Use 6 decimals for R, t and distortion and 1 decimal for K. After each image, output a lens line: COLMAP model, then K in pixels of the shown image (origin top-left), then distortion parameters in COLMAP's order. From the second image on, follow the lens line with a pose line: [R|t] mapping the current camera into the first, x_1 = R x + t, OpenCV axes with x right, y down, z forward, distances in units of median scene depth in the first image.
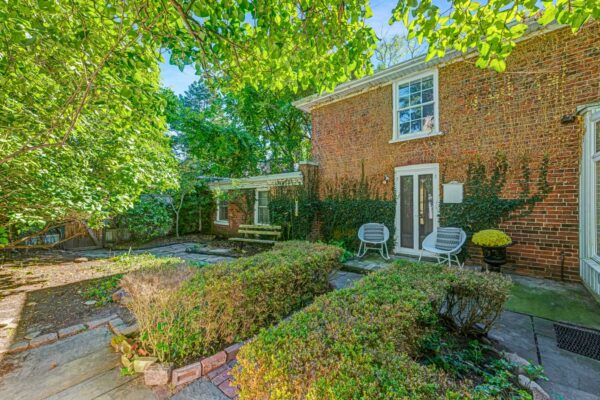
lens RADIAL K [[251.0, 0, 298.0], [0, 251.0, 200.3], [0, 0, 1]] dist [0.000007, 0.000006]
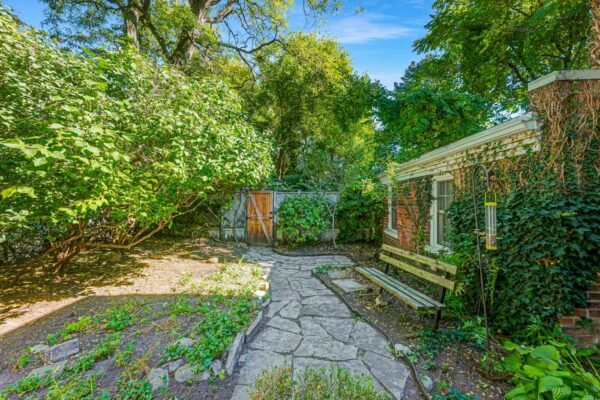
lens RADIAL K [[245.9, 0, 295.5], [0, 245.9, 195.5], [0, 0, 1]] dist [0.023262, -0.000992]
pose [[0.602826, -0.009999, -0.797810, 0.071179], [-0.000999, 0.999911, -0.013287, -0.000457], [0.797872, 0.008807, 0.602763, 0.463915]]
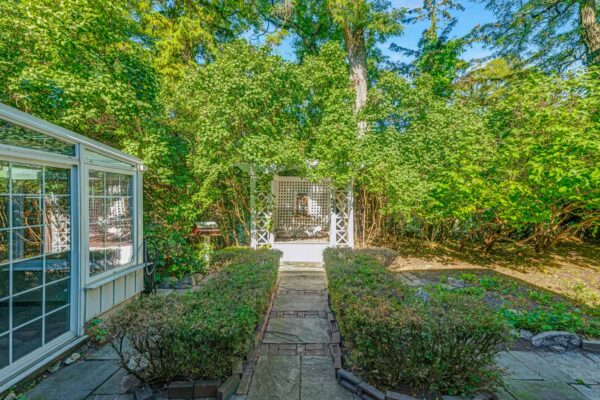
lens RADIAL K [[245.9, 0, 304.2], [0, 245.9, 198.1], [0, 0, 1]] dist [0.023262, -0.000992]
pose [[-0.794159, 0.007634, -0.607662, 0.273269], [0.008792, 0.999961, 0.001073, -0.020657], [0.607647, -0.004491, -0.794195, 0.648180]]
